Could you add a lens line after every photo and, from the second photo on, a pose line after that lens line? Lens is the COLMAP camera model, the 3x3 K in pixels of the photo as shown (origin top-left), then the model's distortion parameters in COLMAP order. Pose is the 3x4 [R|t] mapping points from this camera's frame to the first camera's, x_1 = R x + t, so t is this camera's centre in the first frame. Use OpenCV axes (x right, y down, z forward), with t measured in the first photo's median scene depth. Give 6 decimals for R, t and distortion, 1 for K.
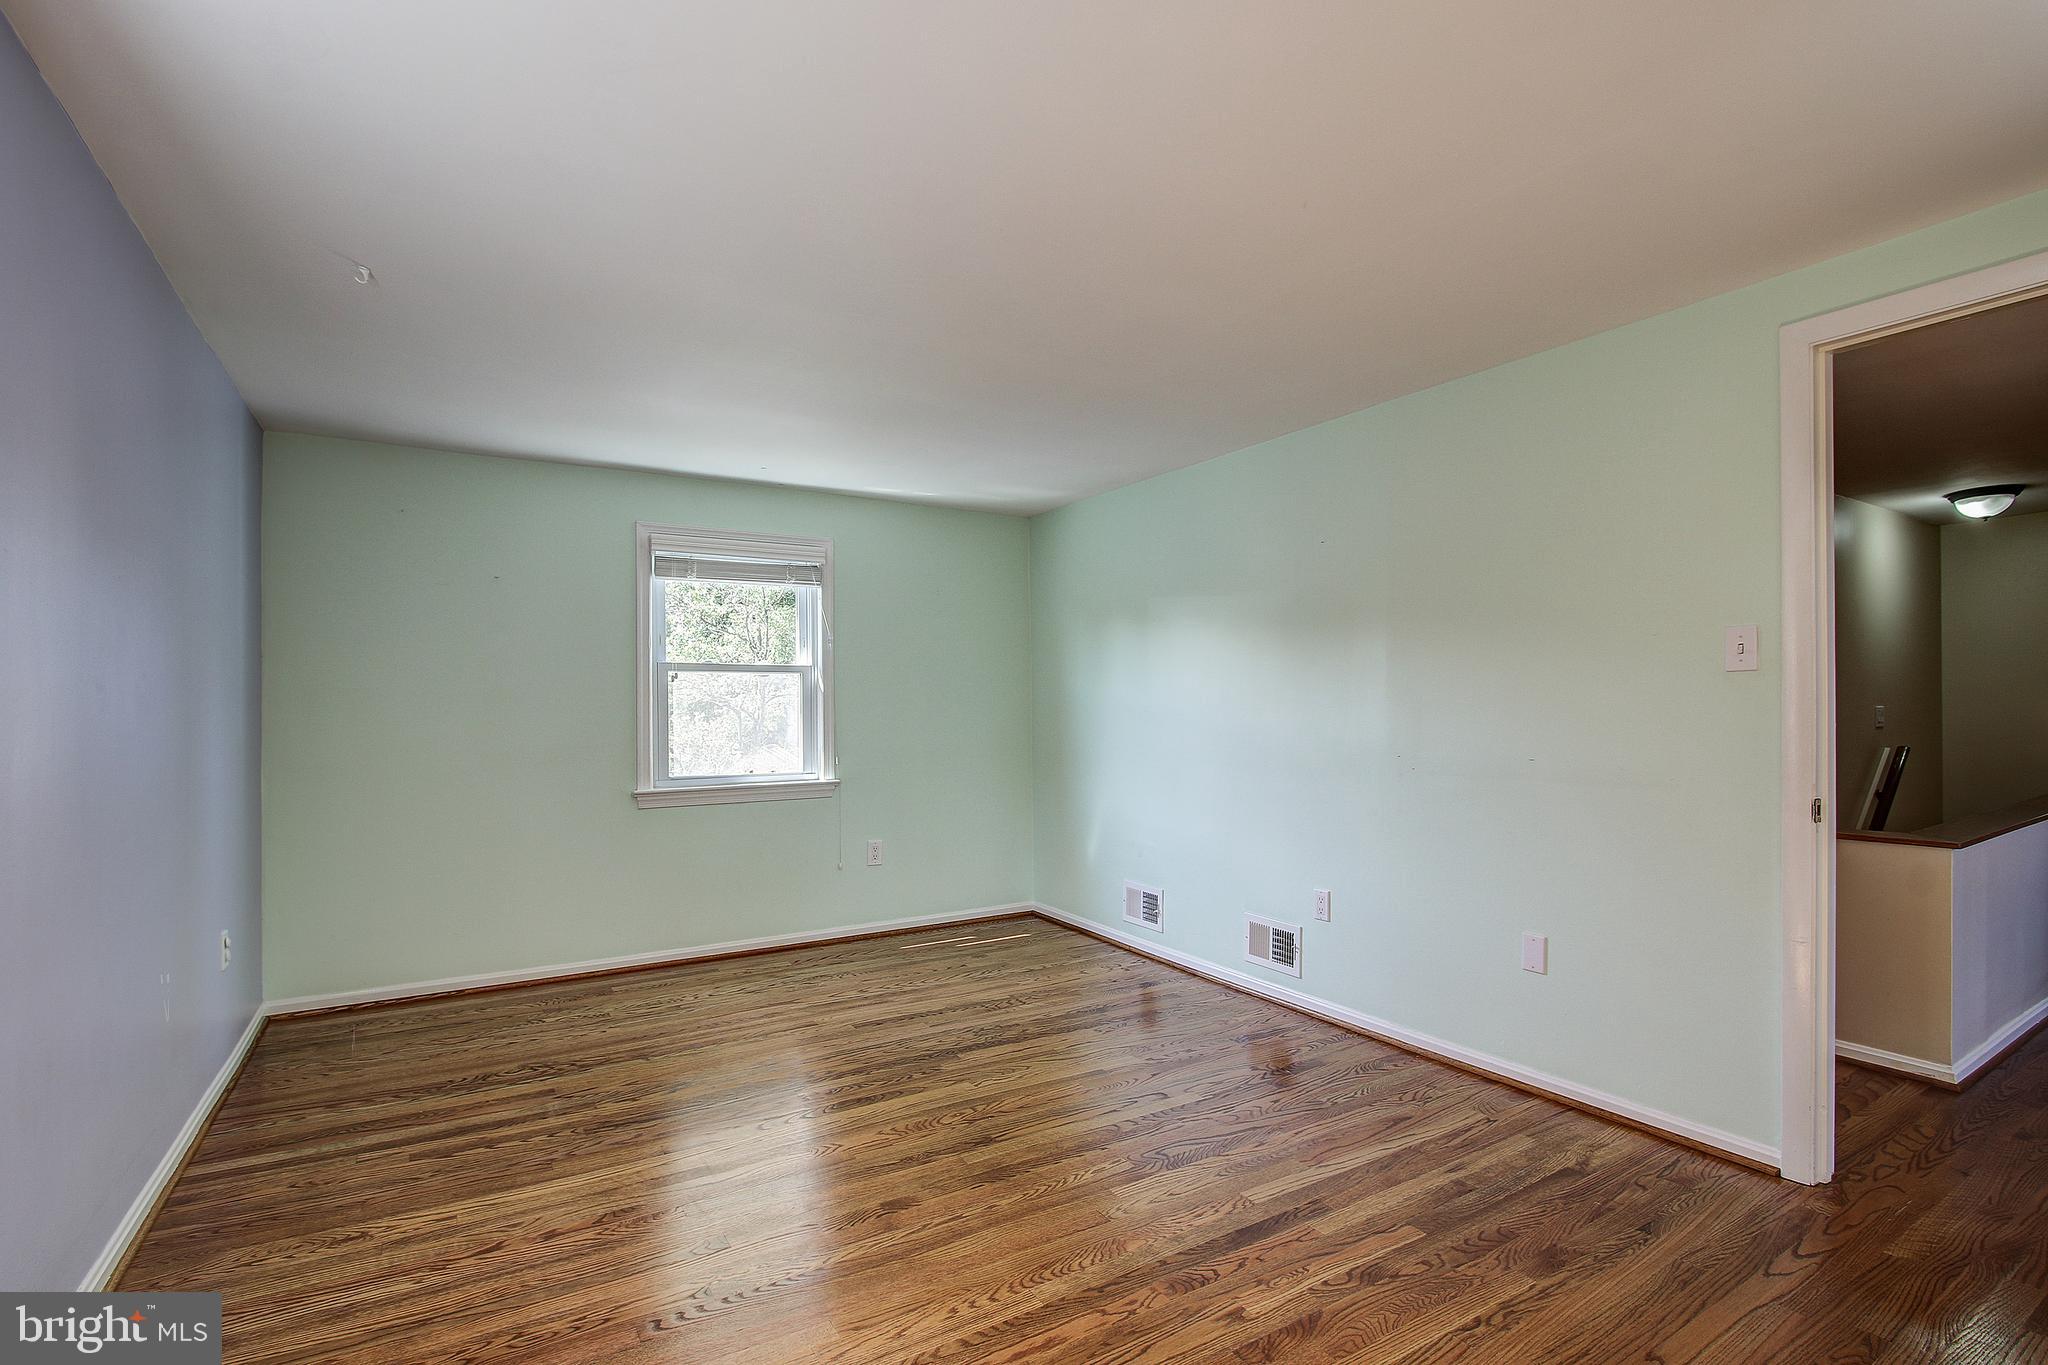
lens RADIAL K [[944.2, 0, 1029.4], [0, 944.2, 705.4], [0, 0, 1]] dist [-0.012394, 0.001541]
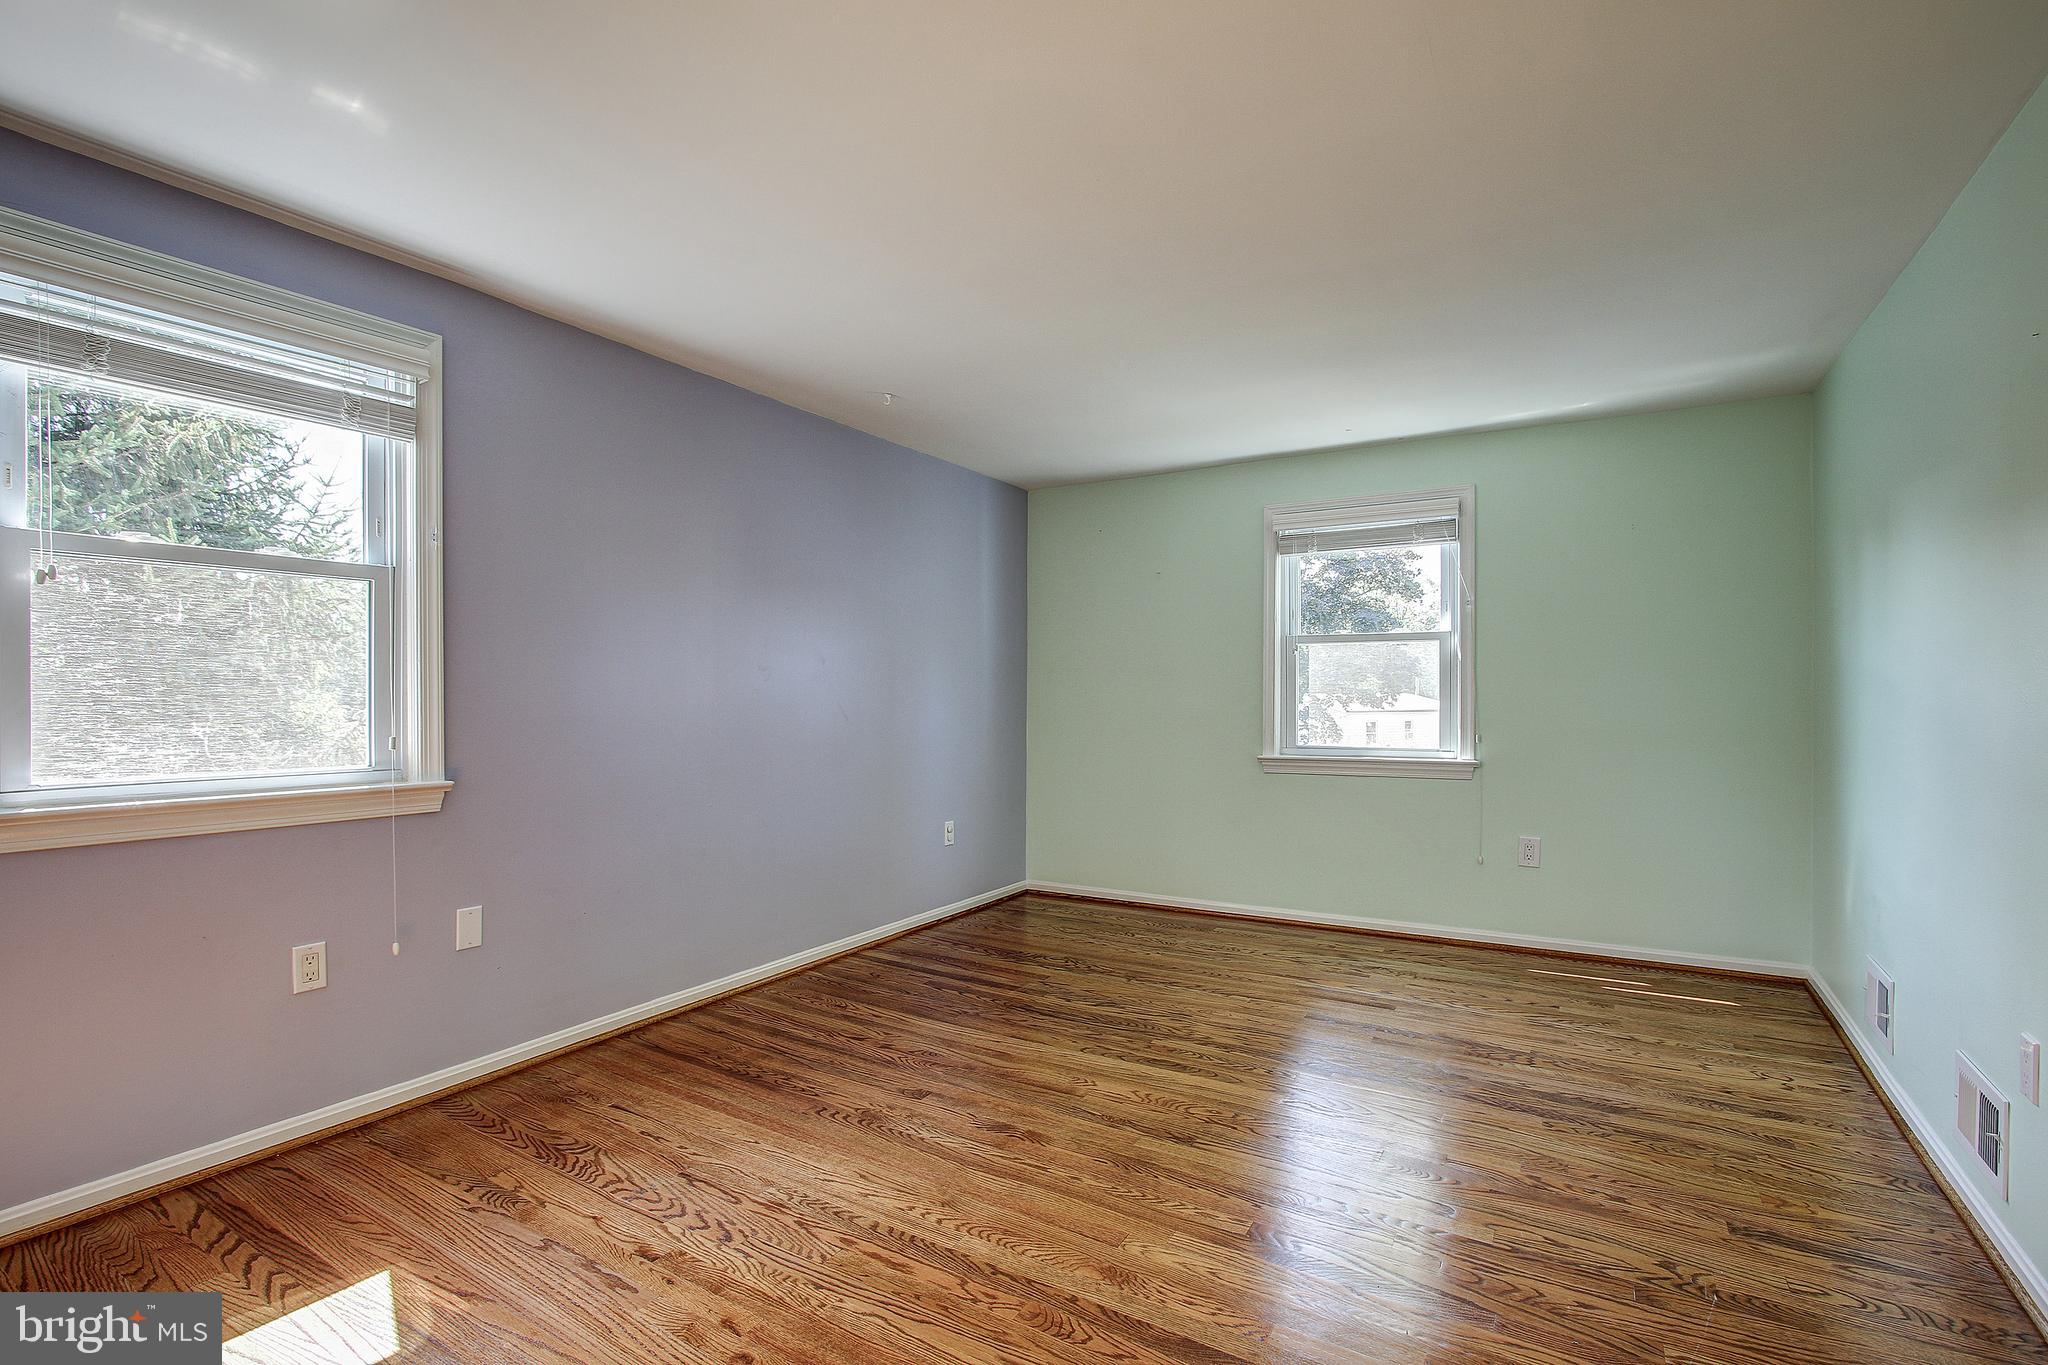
lens RADIAL K [[944.2, 0, 1029.4], [0, 944.2, 705.4], [0, 0, 1]] dist [-0.012394, 0.001541]
pose [[0.455936, 0.015896, -0.889871, 0.514338], [0.008828, 0.999711, 0.022381, 0.006416], [0.889969, -0.018060, 0.455663, 0.323097]]
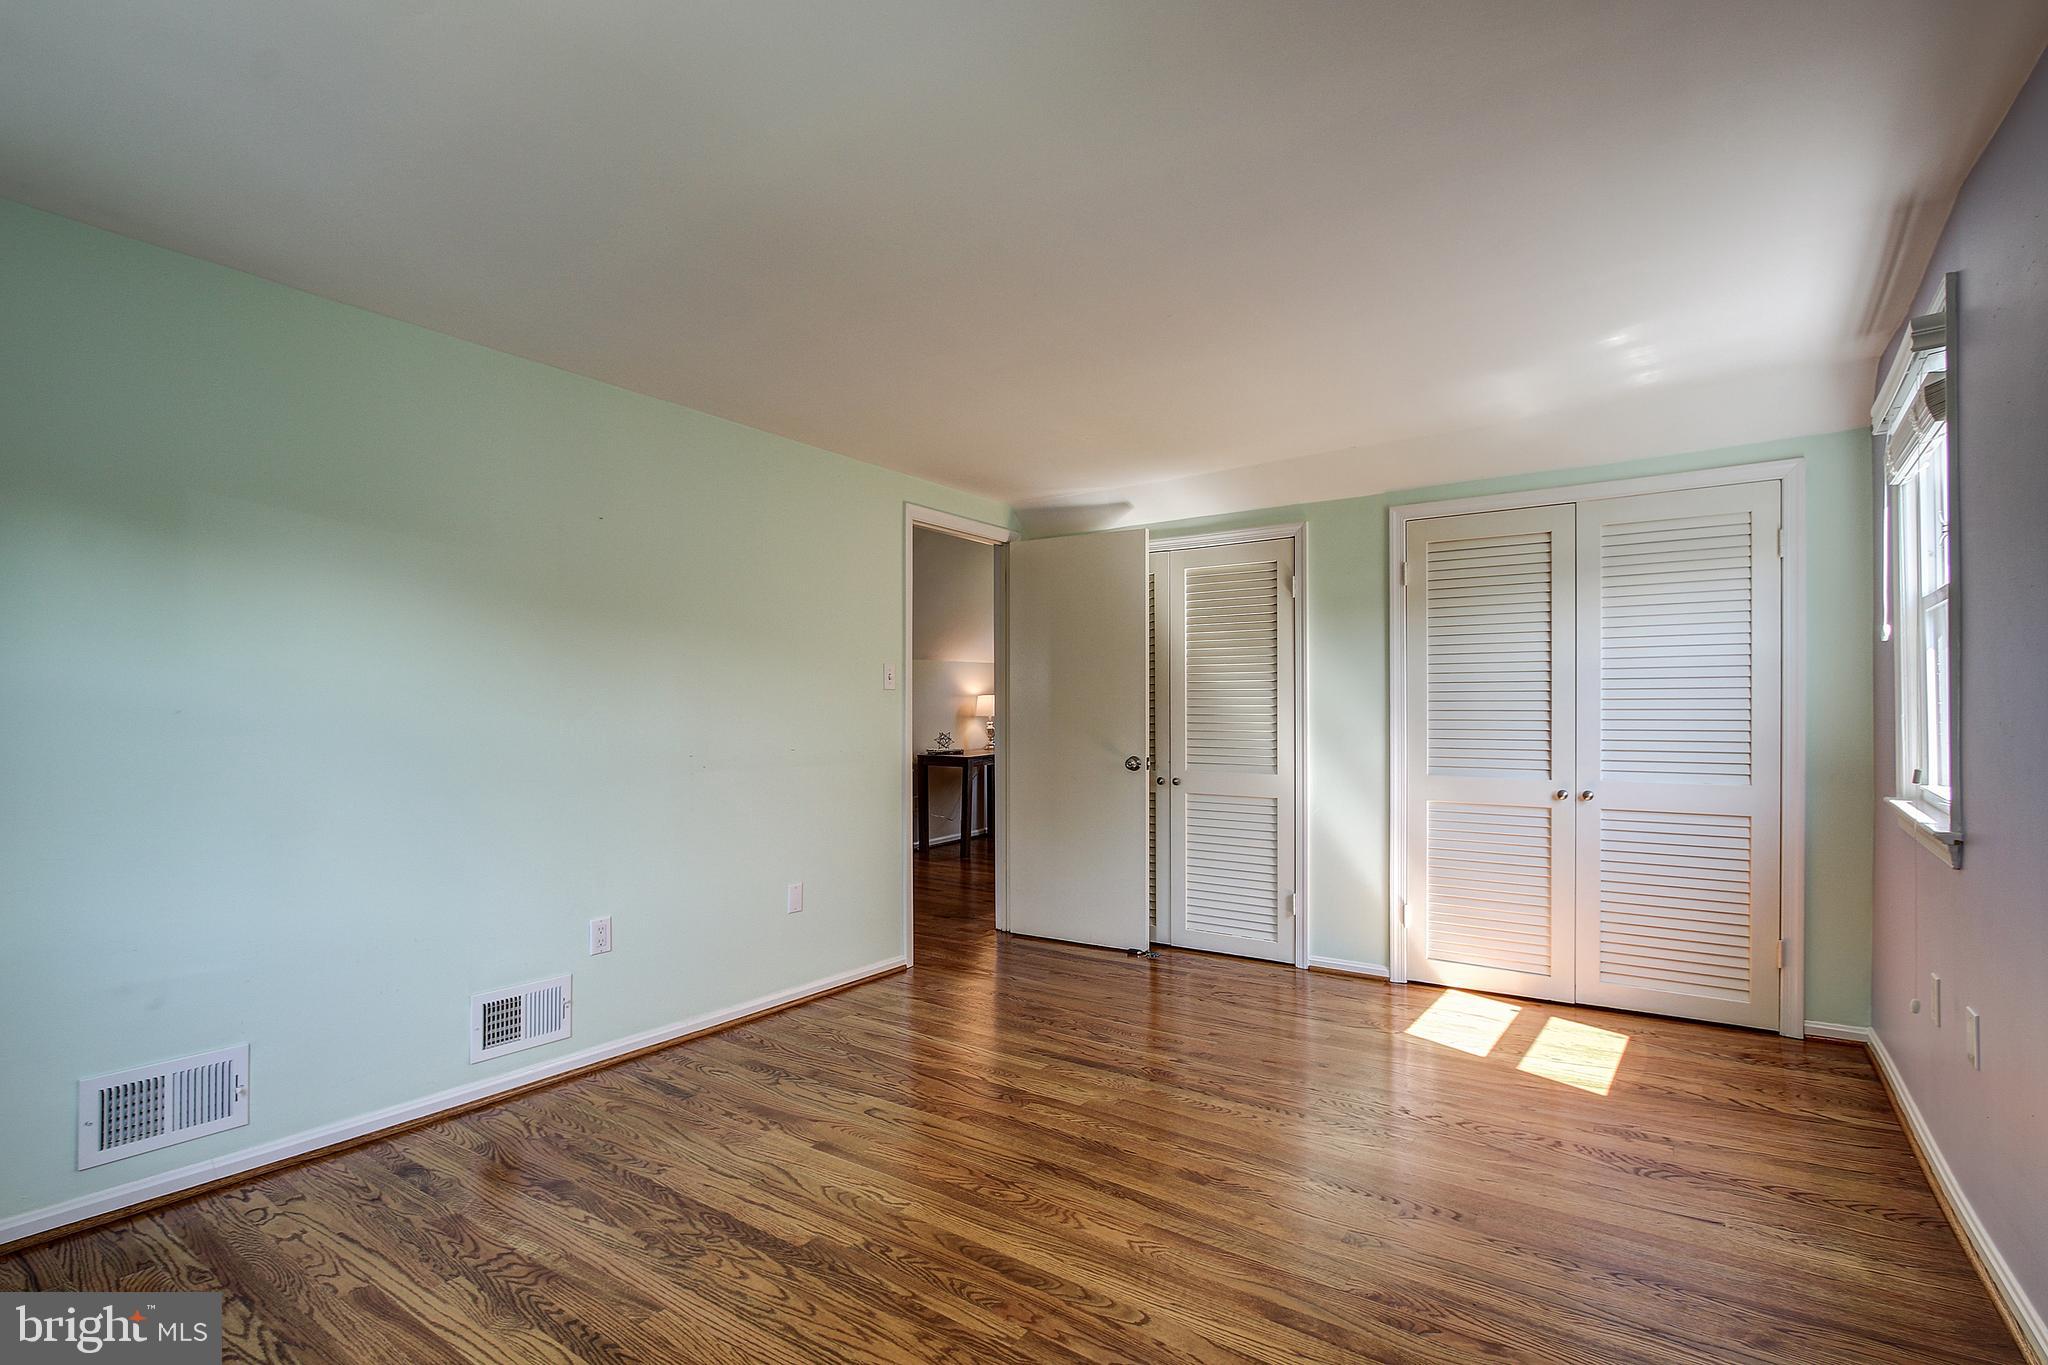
lens RADIAL K [[938.5, 0, 1023.1], [0, 938.5, 711.7], [0, 0, 1]] dist [-0.000529, 0.000431]
pose [[-0.387162, 0.007413, 0.921982, -0.657869], [-0.003728, 0.999947, -0.009606, 0.012511], [-0.922004, -0.007156, -0.387114, 1.006614]]
